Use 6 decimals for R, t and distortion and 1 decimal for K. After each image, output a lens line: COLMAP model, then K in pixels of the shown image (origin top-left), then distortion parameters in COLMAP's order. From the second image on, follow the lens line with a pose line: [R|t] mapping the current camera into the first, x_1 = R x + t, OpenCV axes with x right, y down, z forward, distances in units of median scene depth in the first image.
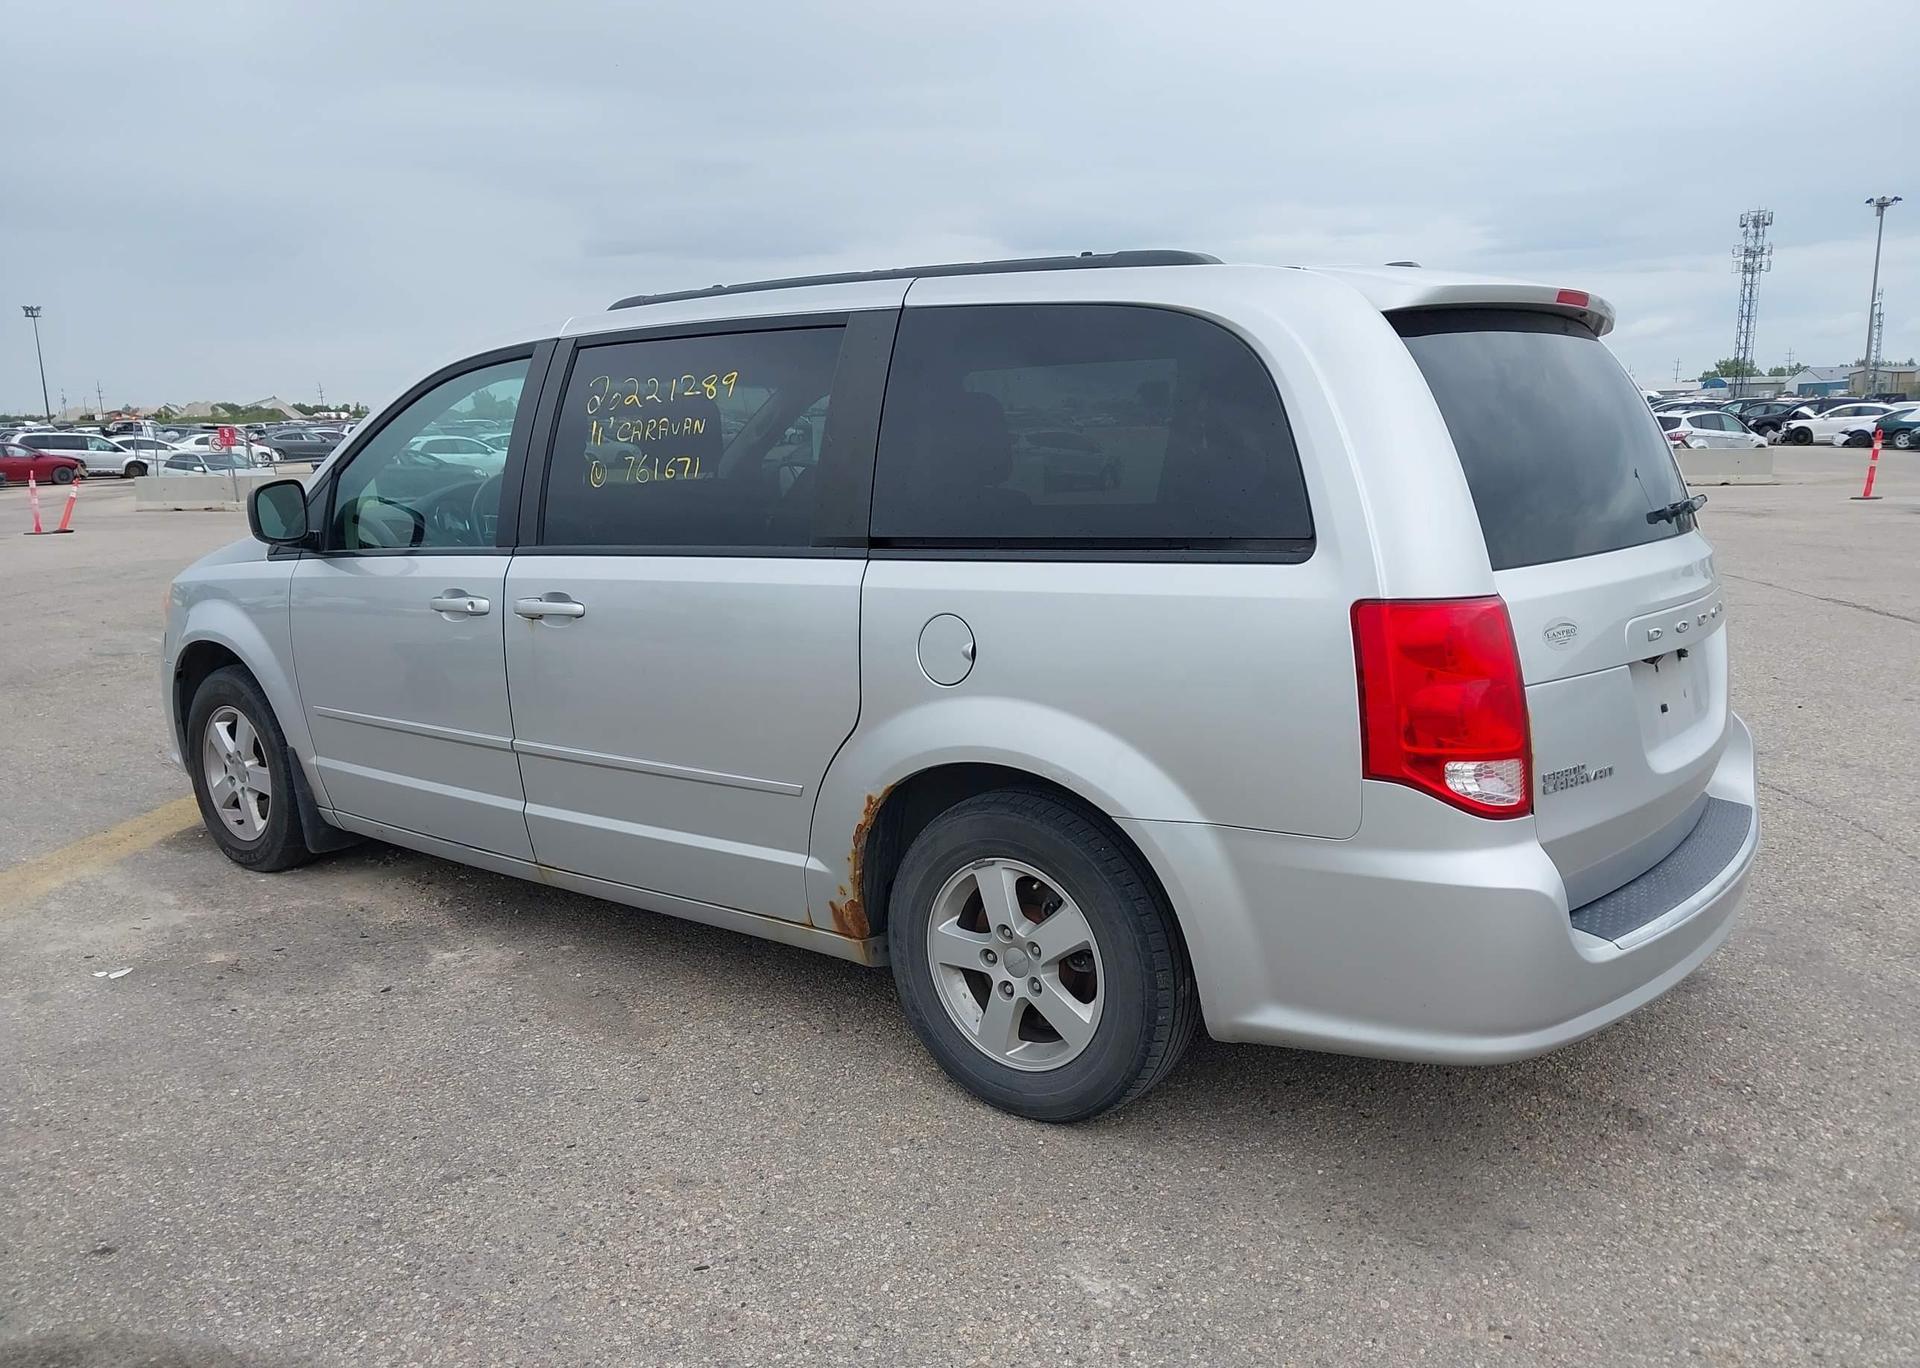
lens RADIAL K [[1553.1, 0, 960.0], [0, 1553.1, 684.0], [0, 0, 1]] dist [0.040887, -0.057642]
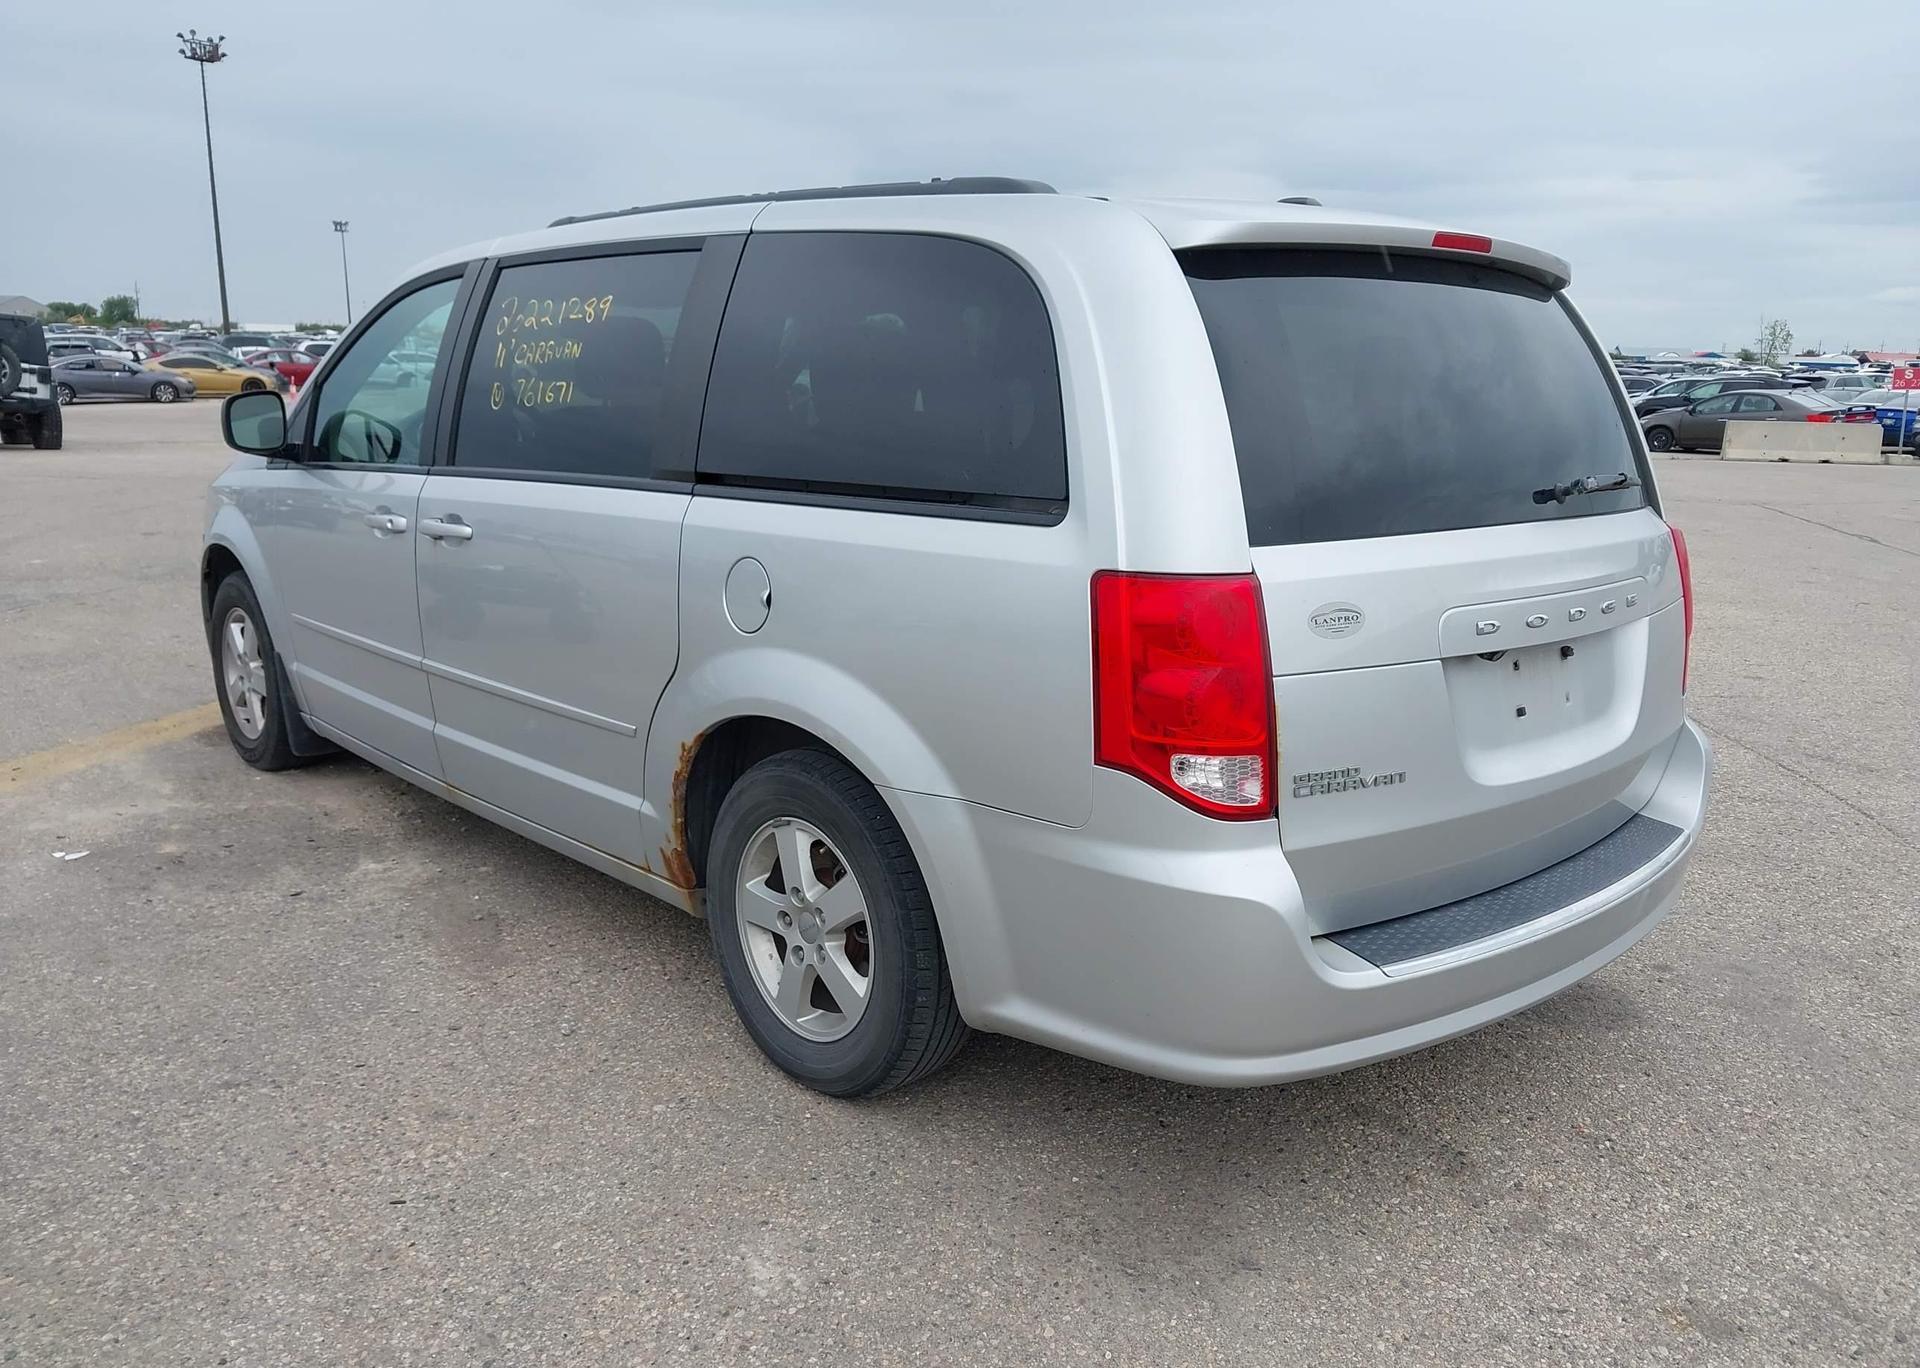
lens RADIAL K [[1572.0, 0, 960.0], [0, 1572.0, 688.1], [0, 0, 1]] dist [0.007436, -0.000978]
pose [[0.985695, 0.071073, -0.152817, 0.255729], [-0.065064, 0.996911, 0.043979, -0.015472], [0.155471, -0.033407, 0.987275, 0.064084]]
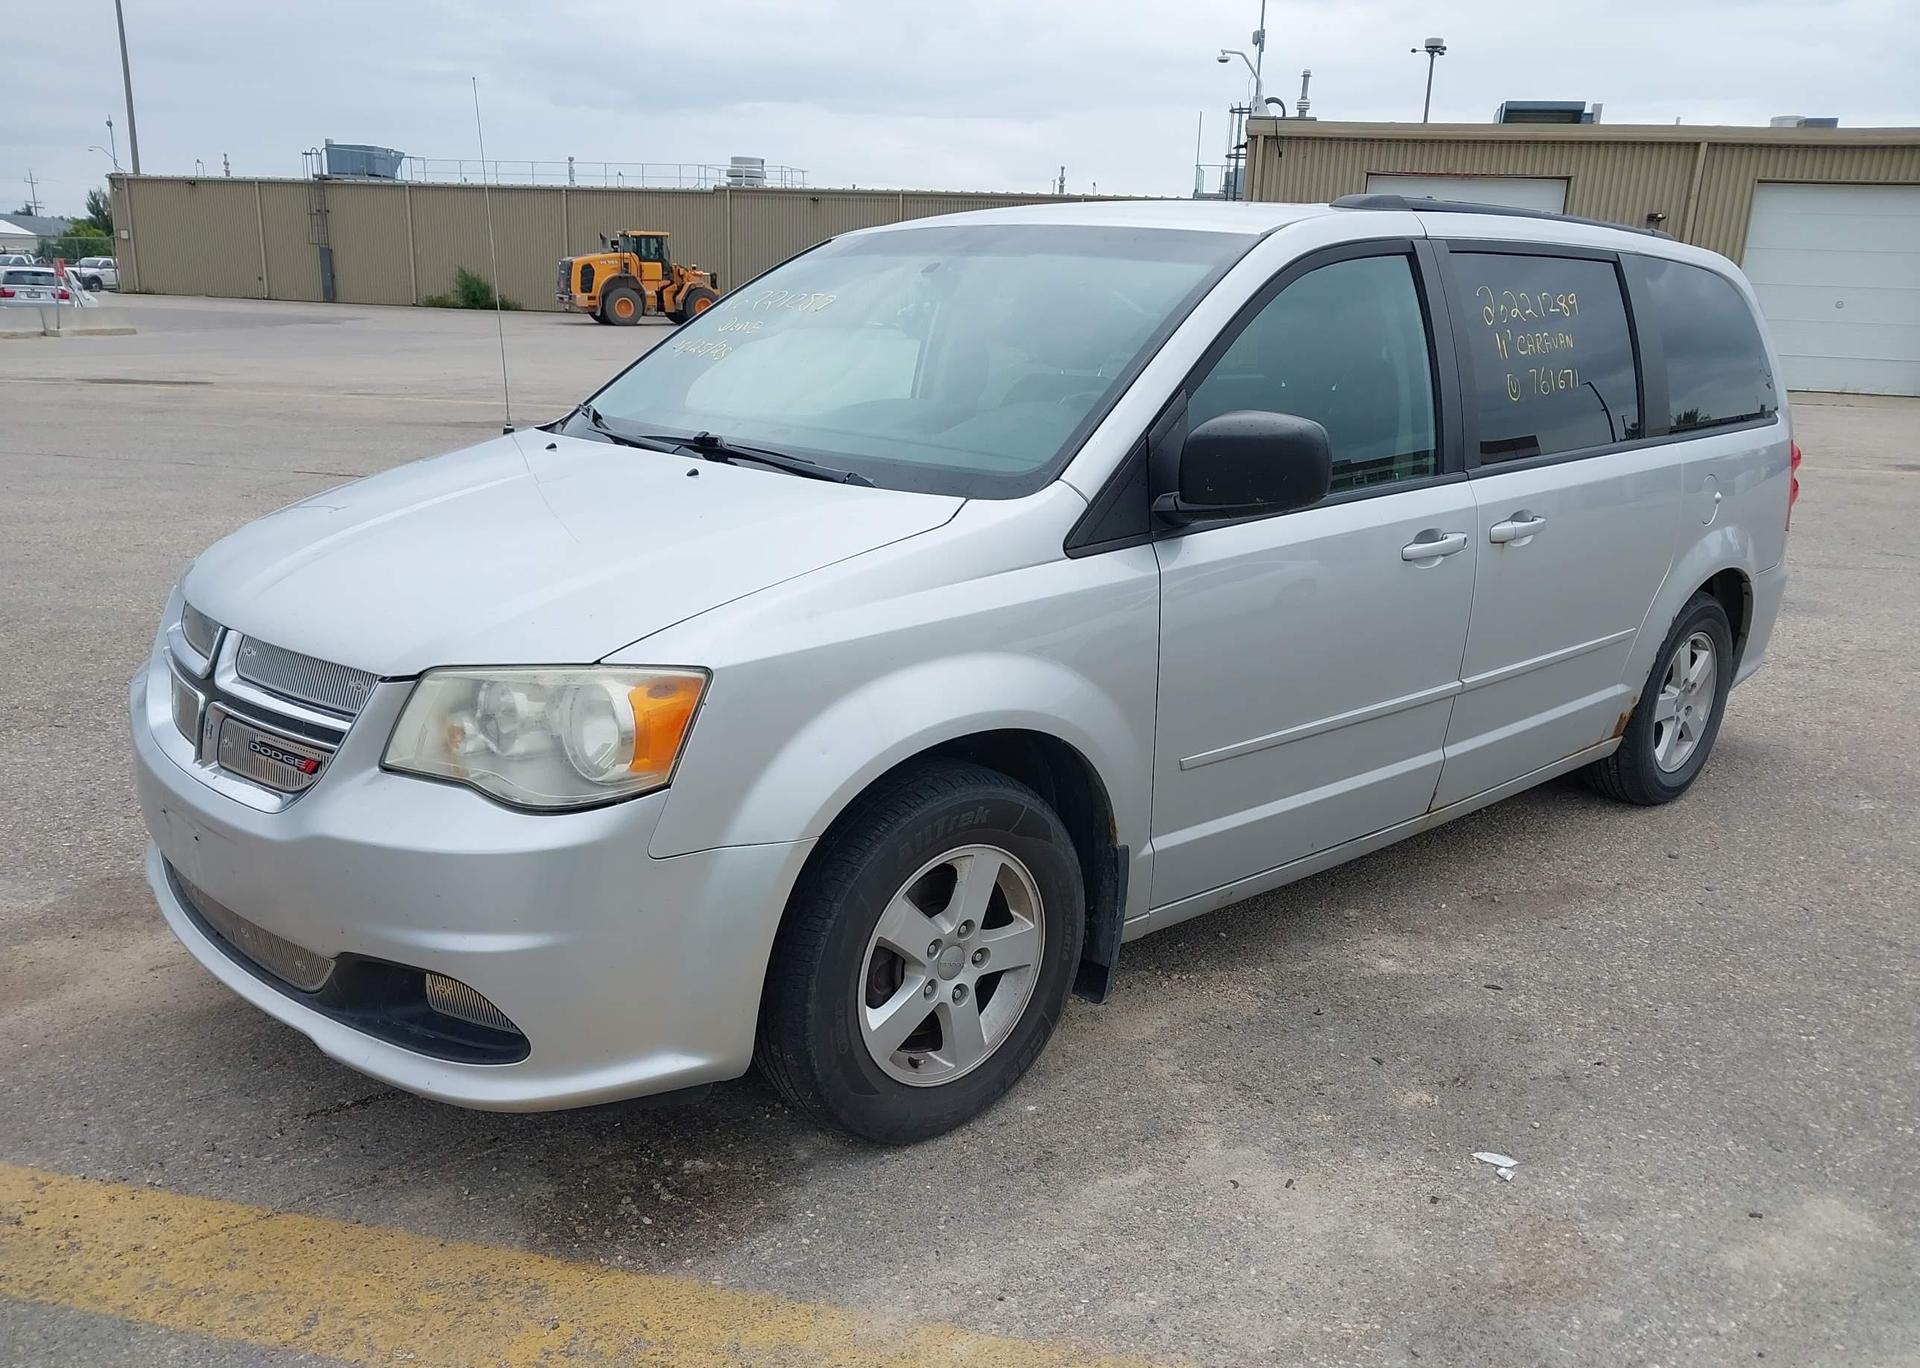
lens RADIAL K [[1553.1, 0, 960.0], [0, 1553.1, 684.0], [0, 0, 1]] dist [0.040887, -0.057642]
pose [[0.138208, -0.213661, 0.967082, -1.479940], [0.124171, 0.972486, 0.197110, -0.220252], [-0.982589, 0.092841, 0.160936, 1.387143]]
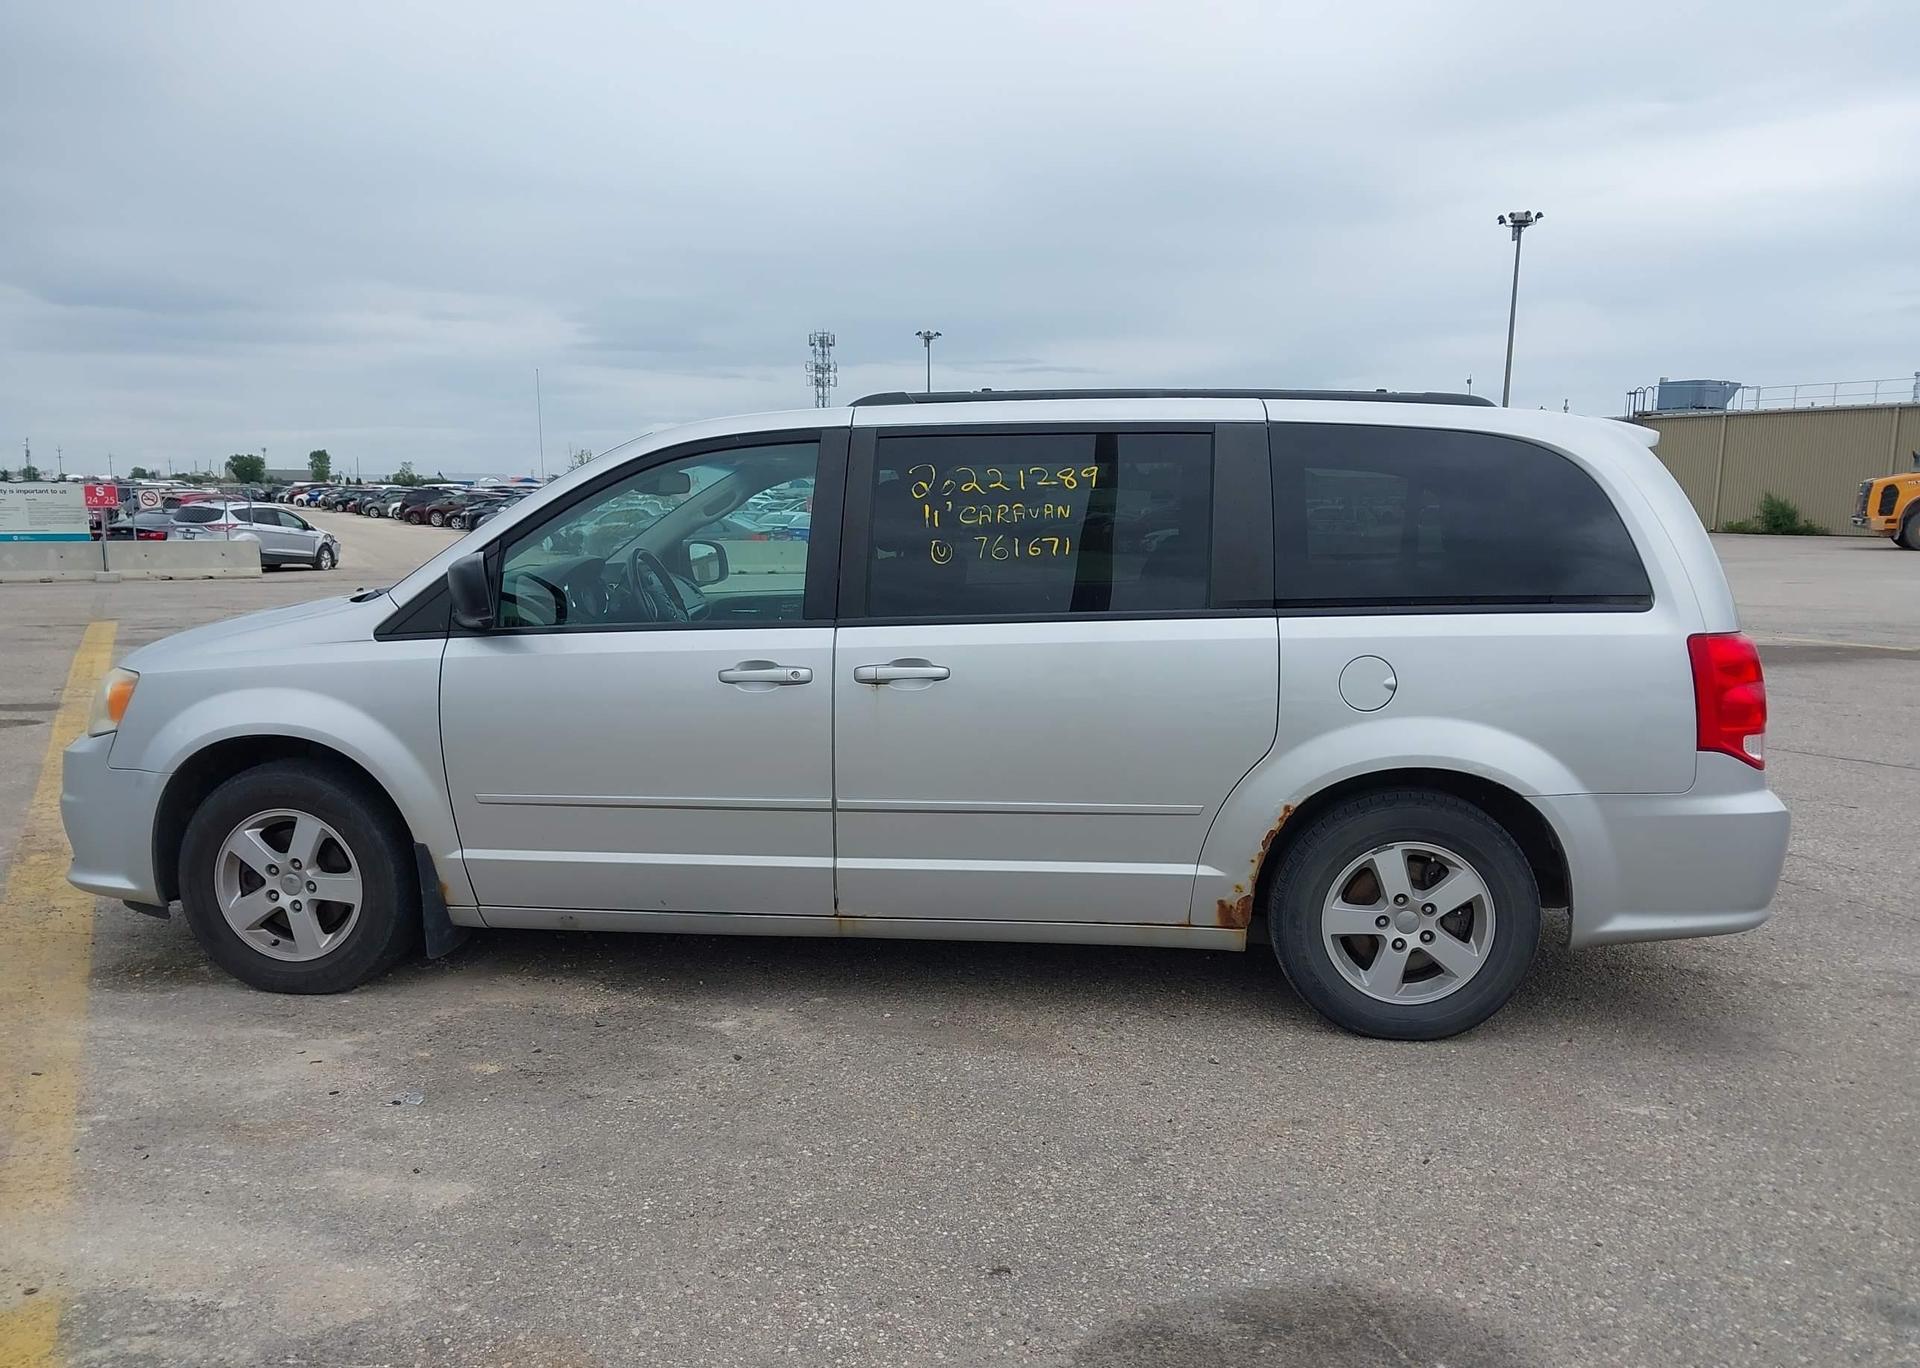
lens RADIAL K [[1560.1, 0, 965.4], [0, 1560.1, 641.5], [0, 0, 1]] dist [0.151230, -0.404761]
pose [[0.845832, -0.023734, 0.532920, -0.943782], [0.067495, 0.995742, -0.062780, 0.002217], [-0.529161, 0.089071, 0.843833, 0.053372]]
